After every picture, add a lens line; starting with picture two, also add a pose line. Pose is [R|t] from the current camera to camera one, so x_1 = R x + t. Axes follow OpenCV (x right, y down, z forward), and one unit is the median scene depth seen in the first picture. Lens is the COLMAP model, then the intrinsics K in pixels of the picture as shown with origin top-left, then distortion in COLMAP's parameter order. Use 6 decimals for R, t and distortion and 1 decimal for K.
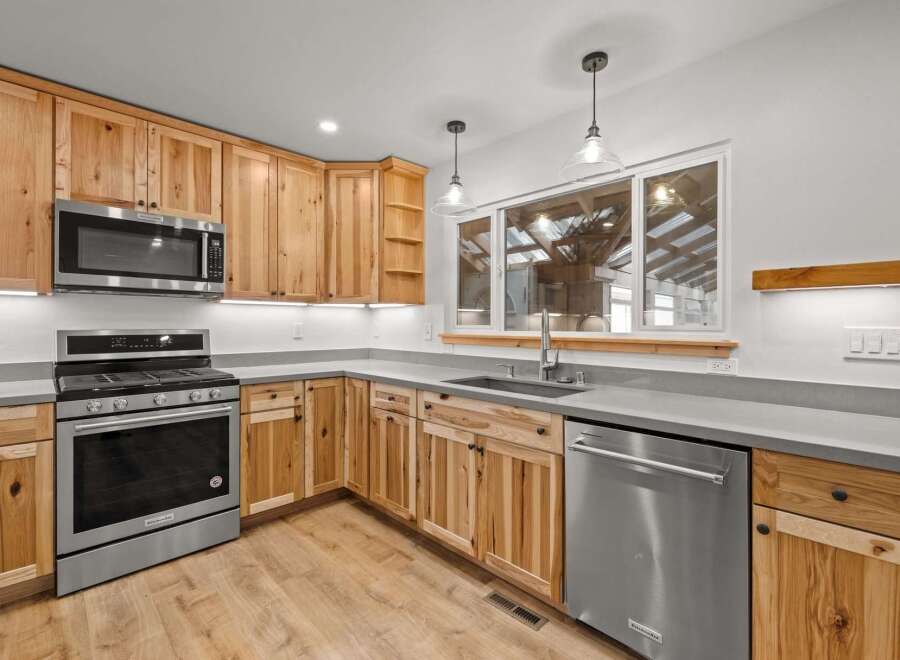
lens RADIAL K [[426.6, 0, 454.0], [0, 426.6, 324.8], [0, 0, 1]] dist [-0.003394, 0.001560]
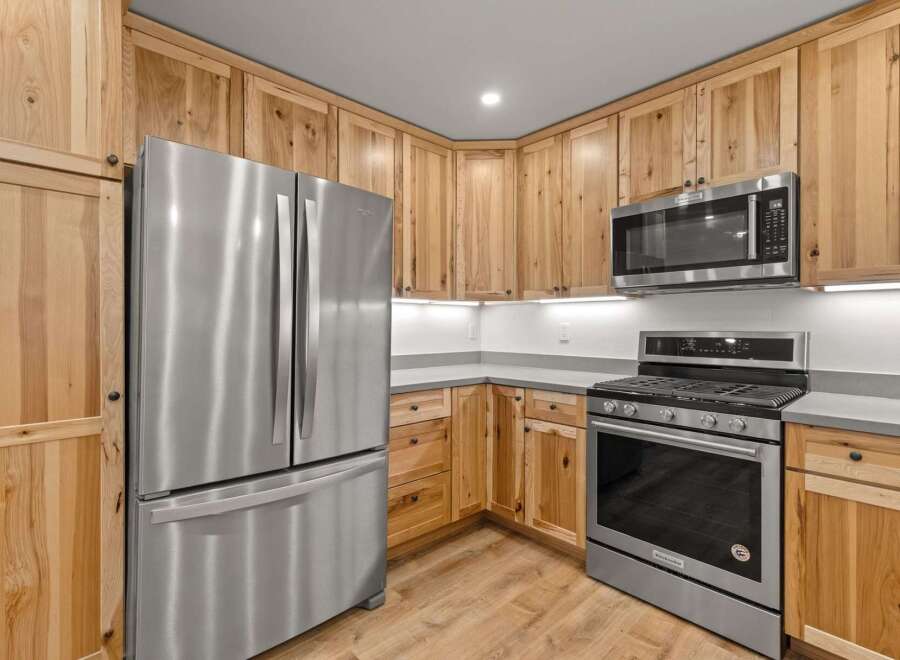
lens RADIAL K [[426.6, 0, 458.3], [0, 426.6, 328.3], [0, 0, 1]] dist [-0.003394, 0.001560]
pose [[-0.016556, 0.002221, -0.999860, 0.139871], [-0.001652, 0.999996, 0.002248, 0.005223], [0.999862, 0.001689, -0.016552, 0.569154]]
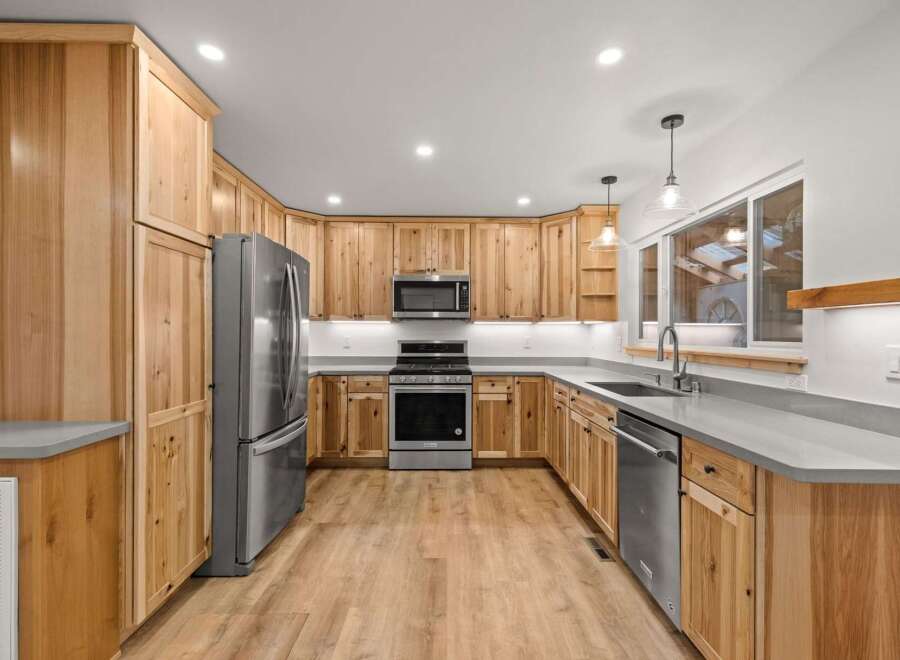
lens RADIAL K [[426.6, 0, 449.8], [0, 426.6, 334.6], [0, 0, 1]] dist [-0.003394, 0.001560]
pose [[0.728307, 0.000994, -0.685250, 0.582696], [-0.002573, 0.999996, -0.001285, -0.011156], [0.685246, 0.002699, 0.728307, -0.255300]]
